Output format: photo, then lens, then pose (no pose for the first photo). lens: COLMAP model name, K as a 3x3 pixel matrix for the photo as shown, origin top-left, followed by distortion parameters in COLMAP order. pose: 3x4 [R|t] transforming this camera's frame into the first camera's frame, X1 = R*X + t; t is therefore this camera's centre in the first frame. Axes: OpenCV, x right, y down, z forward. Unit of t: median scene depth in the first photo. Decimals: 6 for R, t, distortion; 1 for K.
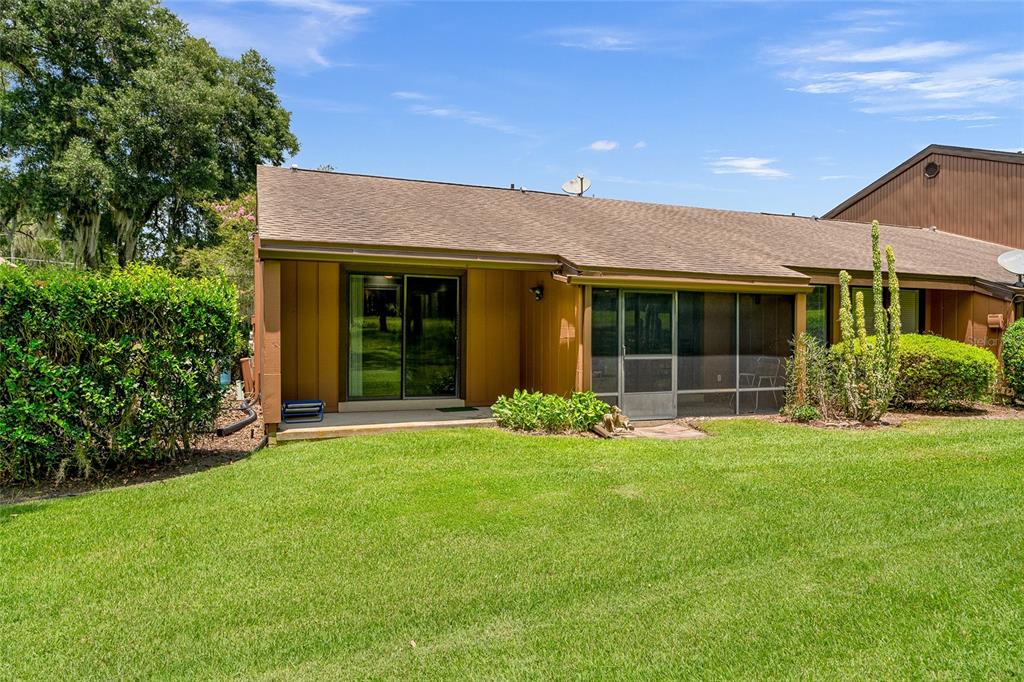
lens RADIAL K [[649.1, 0, 512.0], [0, 649.1, 341.0], [0, 0, 1]] dist [-0.005313, -0.001300]
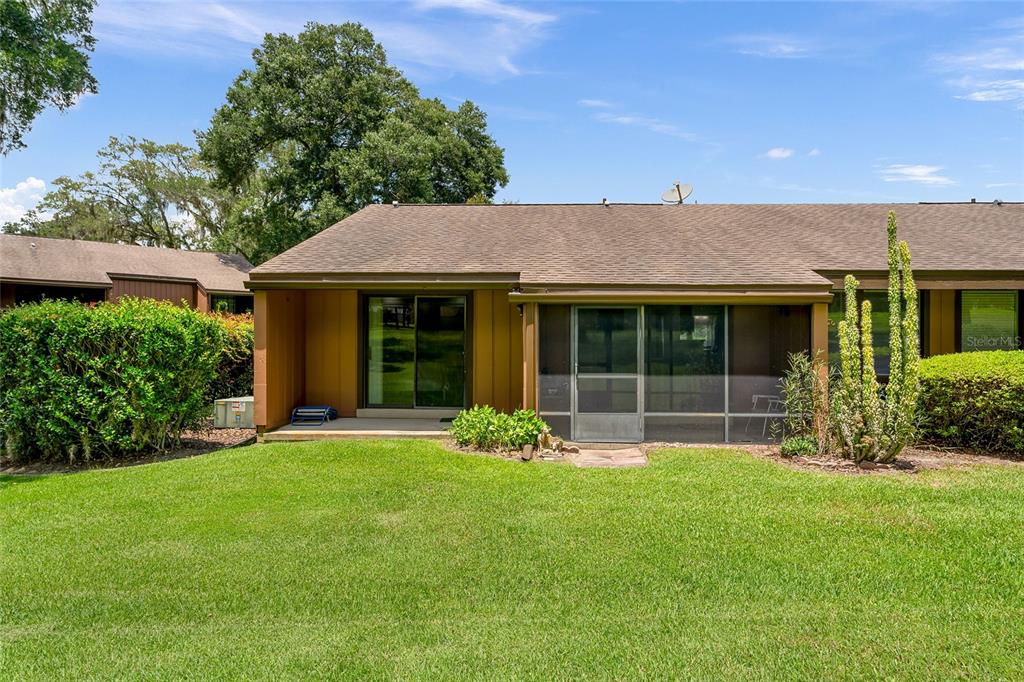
lens RADIAL K [[600.9, 0, 512.0], [0, 600.9, 341.0], [0, 0, 1]] dist [-0.001834, -0.000746]
pose [[0.915488, -0.000847, -0.402345, 0.427691], [-0.002493, 0.999967, -0.007776, -0.018617], [0.402338, 0.008122, 0.915455, 0.138987]]
